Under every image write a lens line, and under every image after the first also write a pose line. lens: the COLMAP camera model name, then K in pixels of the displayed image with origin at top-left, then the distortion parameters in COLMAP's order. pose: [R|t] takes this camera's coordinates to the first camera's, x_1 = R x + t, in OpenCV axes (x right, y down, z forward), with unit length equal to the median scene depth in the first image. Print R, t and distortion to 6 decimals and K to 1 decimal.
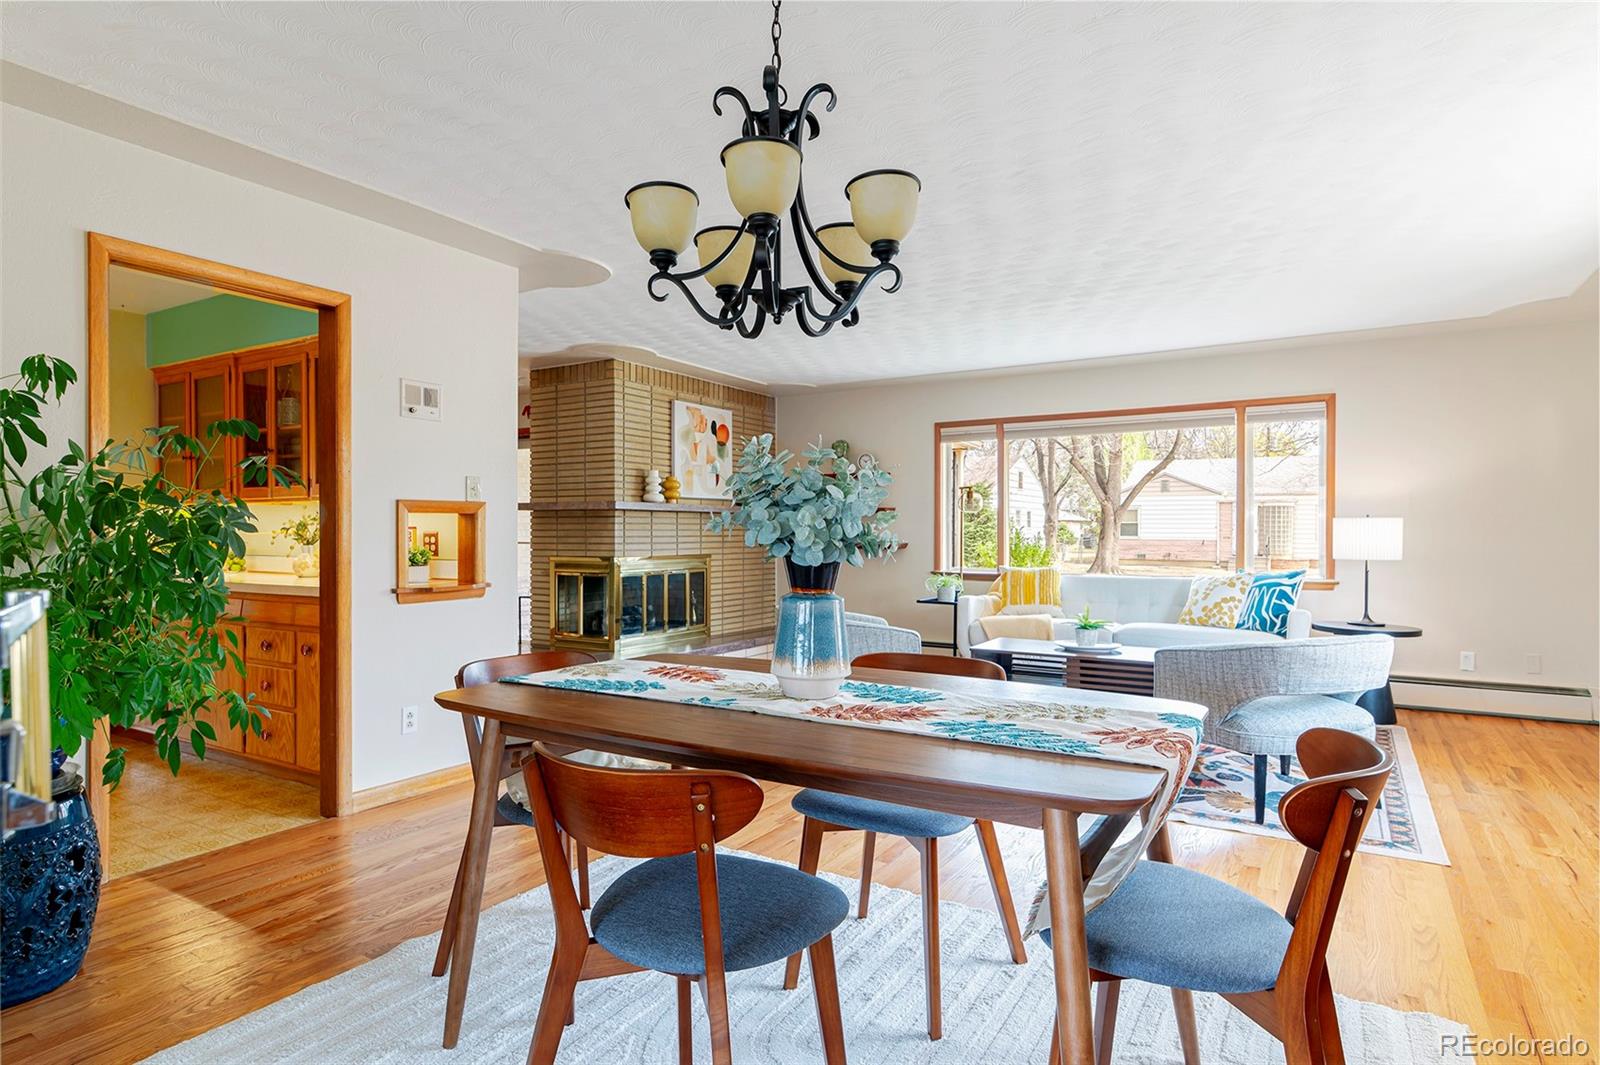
lens RADIAL K [[880.0, 0, 800.9], [0, 880.0, 537.5], [0, 0, 1]] dist [0.008734, 0.000537]
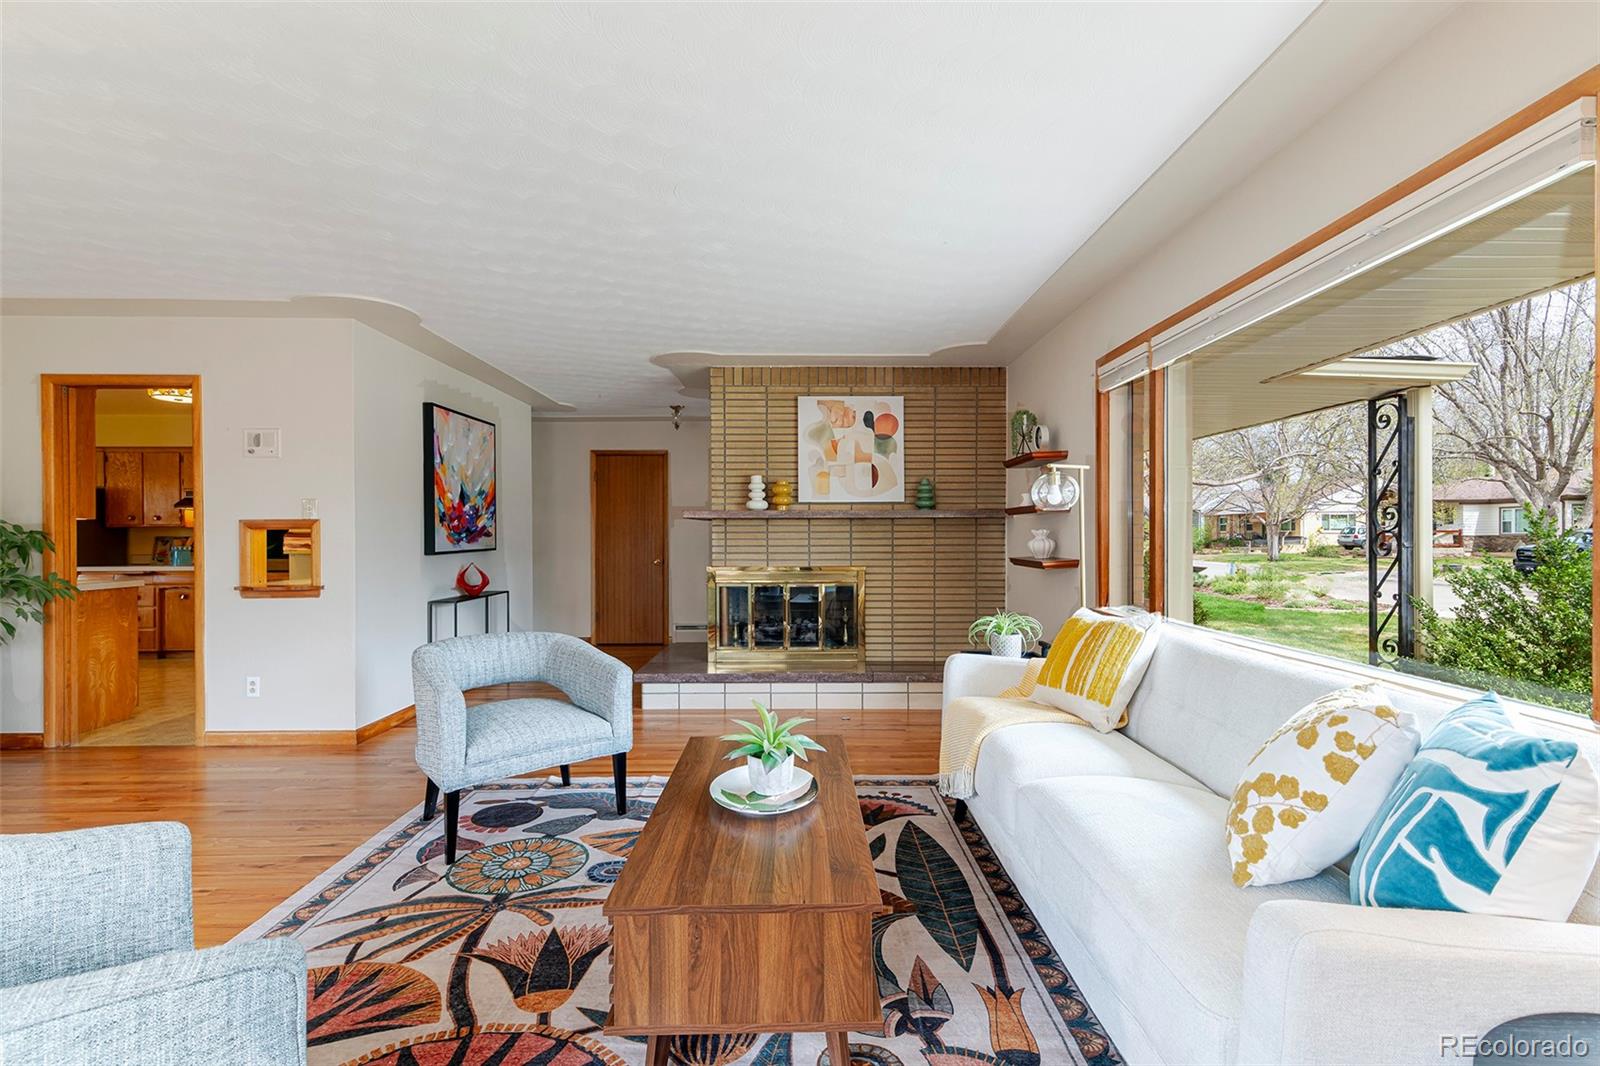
lens RADIAL K [[730.1, 0, 803.9], [0, 730.1, 536.5], [0, 0, 1]] dist [0.020588, -0.002566]
pose [[0.528529, -0.000253, -0.848915, 0.520862], [-0.002819, 0.999994, -0.002053, -0.009908], [0.848911, 0.003479, 0.528525, 0.626940]]
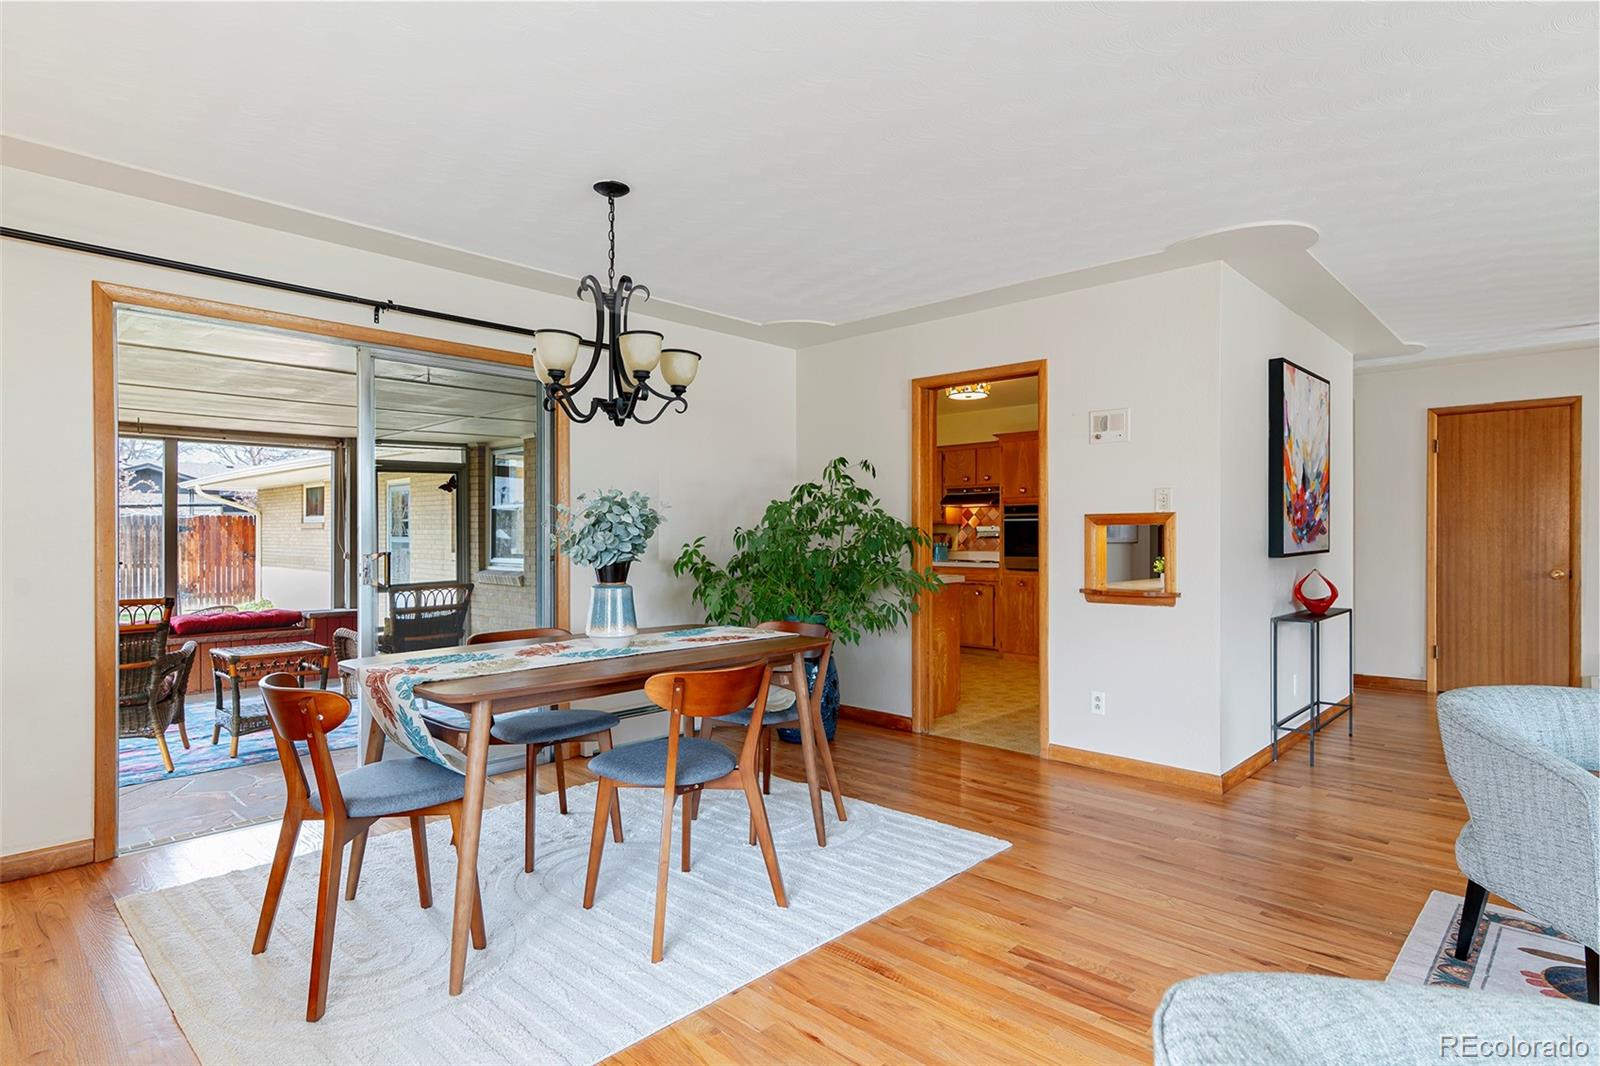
lens RADIAL K [[846.7, 0, 796.4], [0, 846.7, 535.4], [0, 0, 1]] dist [0.012365, -0.000124]
pose [[-0.210859, 0.001760, -0.977515, 0.413805], [-0.006024, 0.999977, 0.003100, -0.008758], [0.977498, 0.006542, -0.210843, 0.475537]]
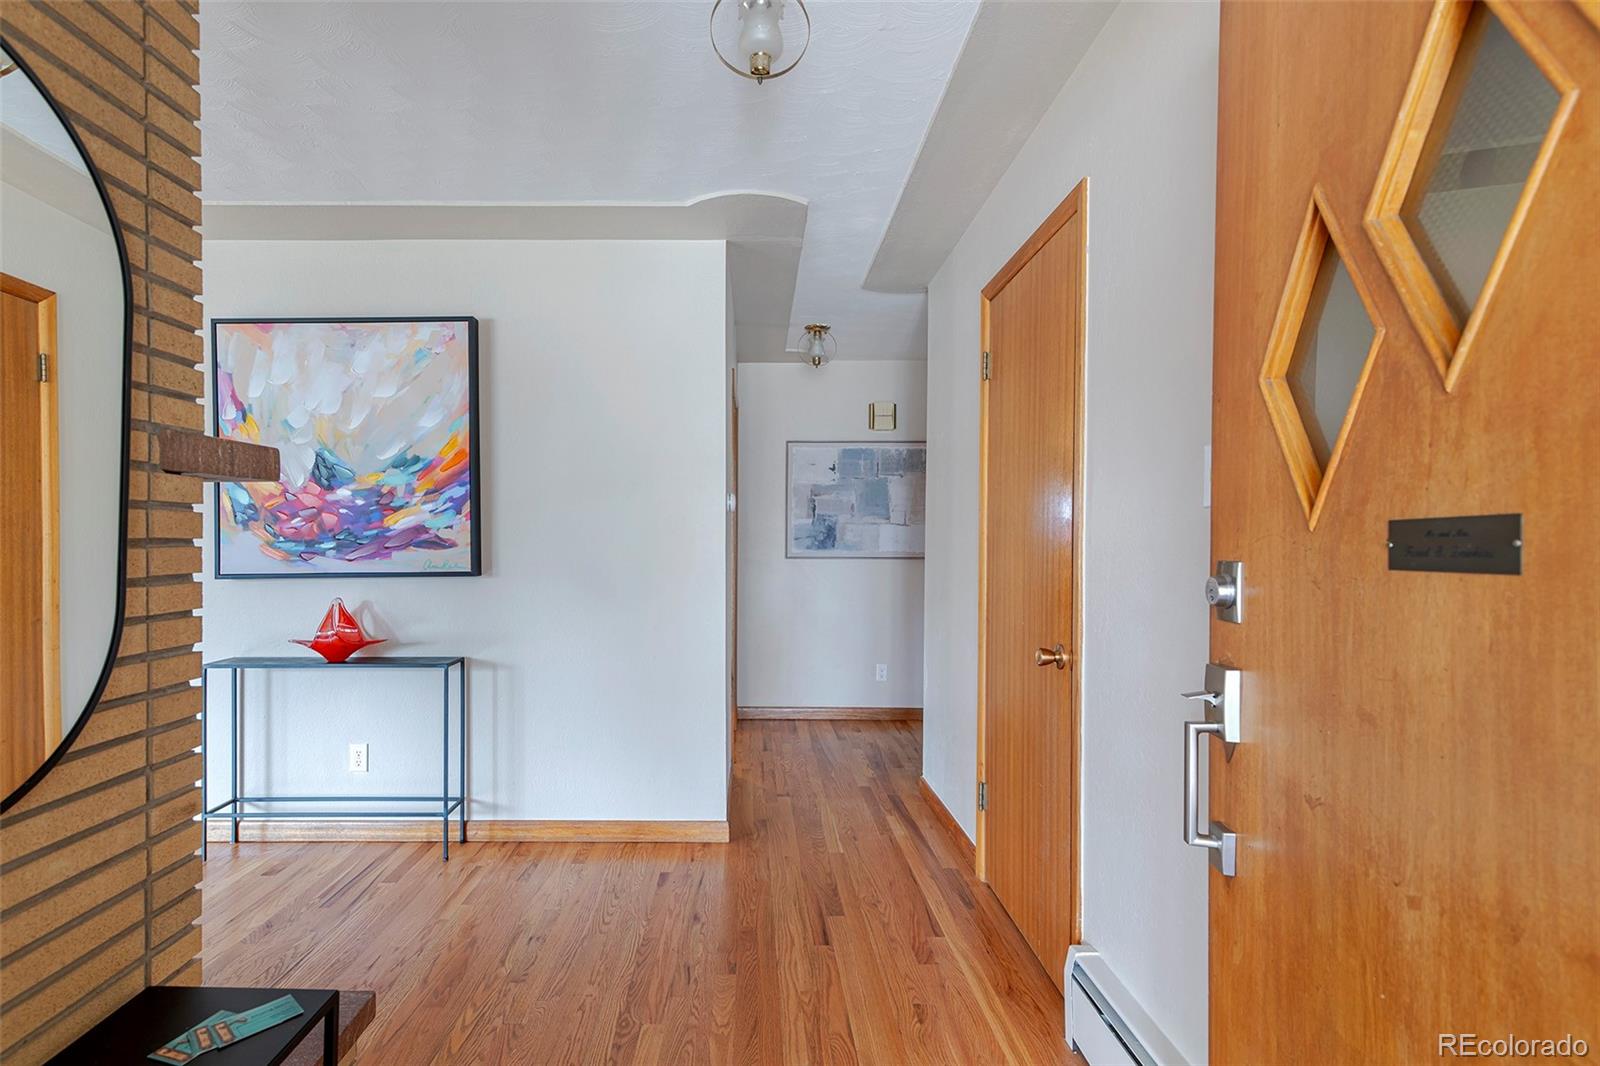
lens RADIAL K [[730.1, 0, 801.5], [0, 730.1, 543.4], [0, 0, 1]] dist [0.020588, -0.002566]
pose [[-0.861621, -0.000515, -0.507551, -0.370346], [-0.003397, 0.999983, 0.004752, -0.015947], [0.507540, 0.005819, -0.861608, 1.242080]]
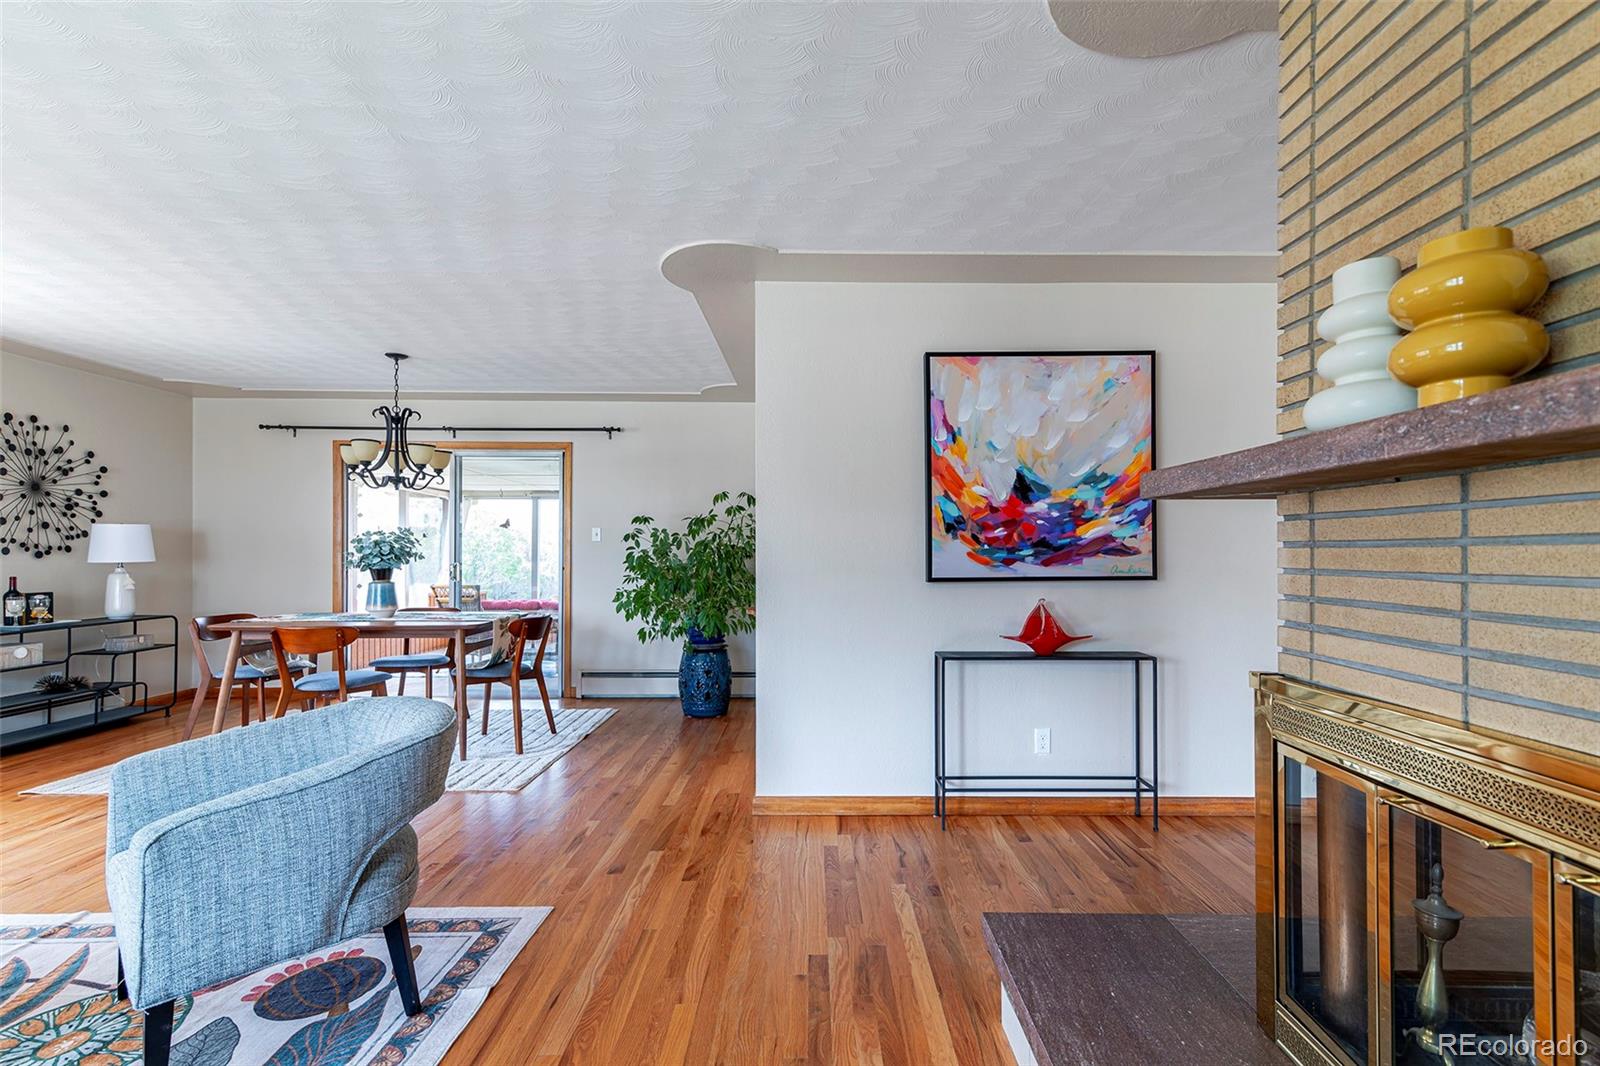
lens RADIAL K [[730.1, 0, 812.2], [0, 730.1, 549.6], [0, 0, 1]] dist [0.020588, -0.002566]
pose [[-0.851584, -0.003968, -0.524203, 0.021611], [-0.005792, 0.999982, 0.001839, -0.013746], [0.524186, 0.004602, -0.851591, 1.069542]]
